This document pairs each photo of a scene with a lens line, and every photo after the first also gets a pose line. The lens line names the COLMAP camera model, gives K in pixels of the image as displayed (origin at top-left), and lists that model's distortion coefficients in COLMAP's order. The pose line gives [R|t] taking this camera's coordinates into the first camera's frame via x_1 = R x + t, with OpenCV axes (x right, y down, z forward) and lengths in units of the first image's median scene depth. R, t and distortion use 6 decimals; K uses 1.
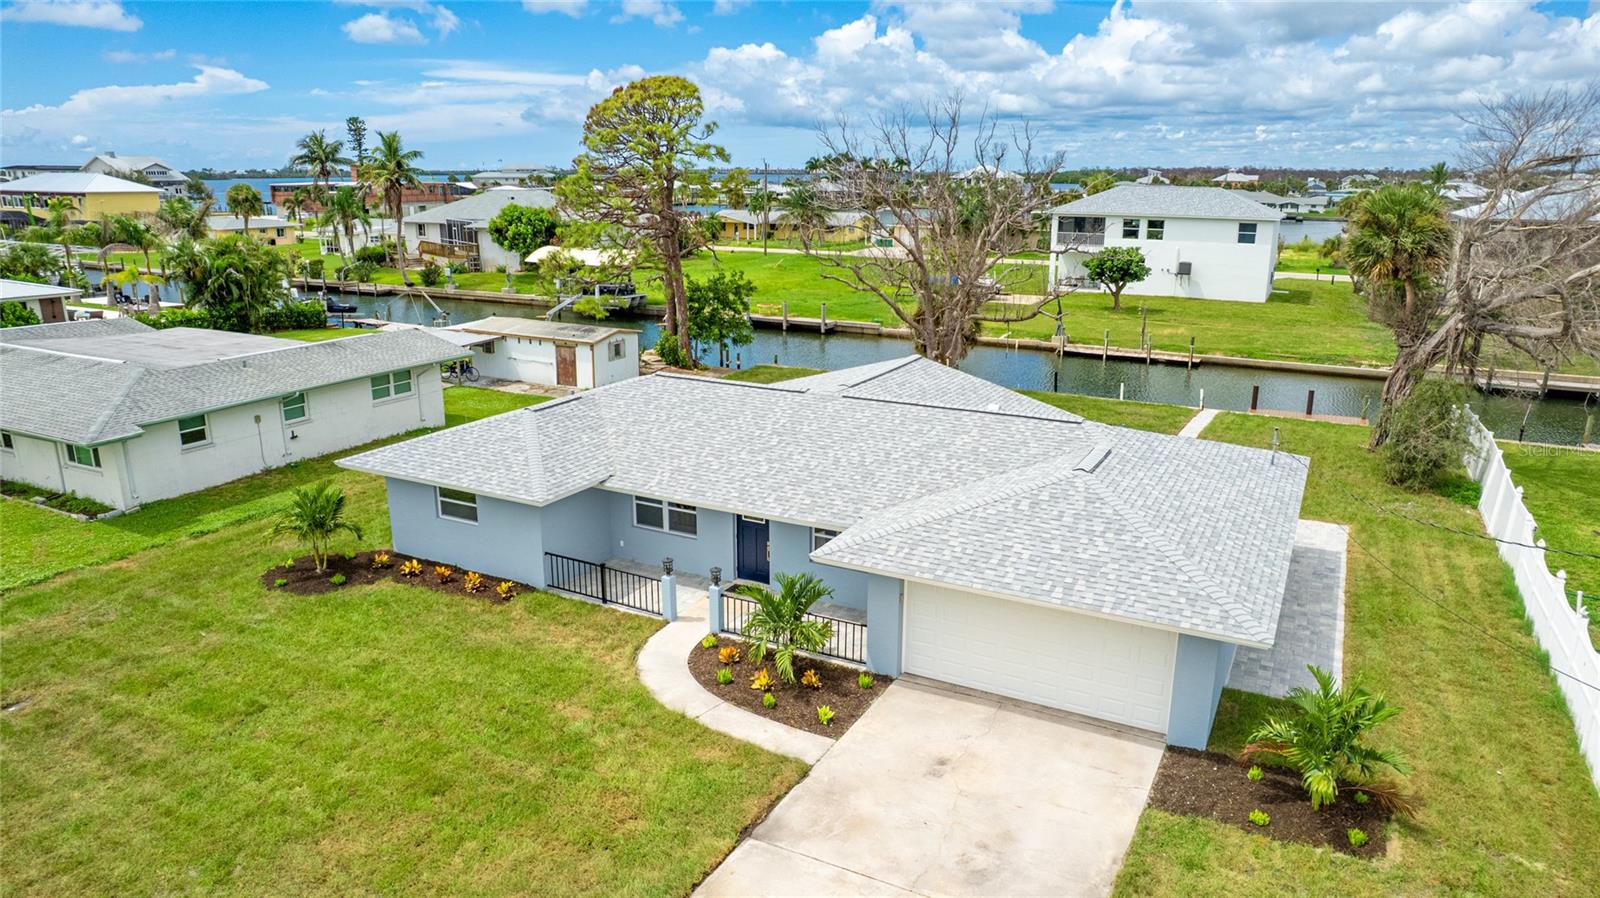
lens RADIAL K [[1006.2, 0, 807.1], [0, 1006.2, 457.3], [0, 0, 1]] dist [-0.053453, 0.027268]
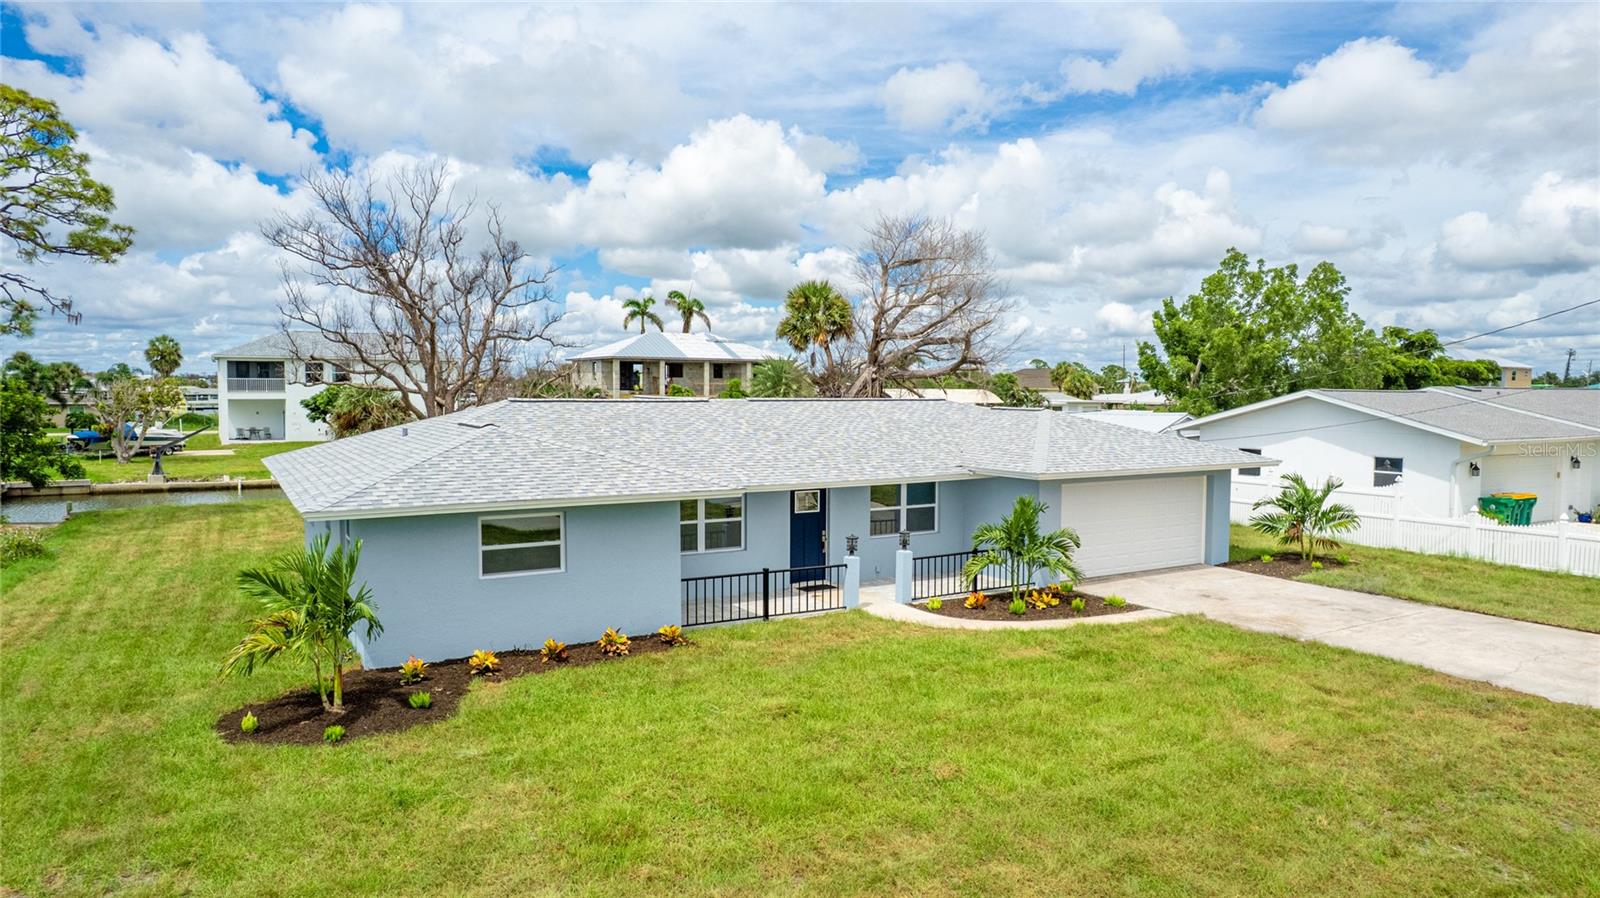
lens RADIAL K [[1006.2, 0, 800.2], [0, 1006.2, 447.0], [0, 0, 1]] dist [-0.053453, 0.027268]
pose [[0.515634, -0.044614, 0.855647, -0.450886], [0.226794, 0.970131, -0.086088, 0.044373], [-0.826248, 0.238445, 0.510351, 0.275330]]
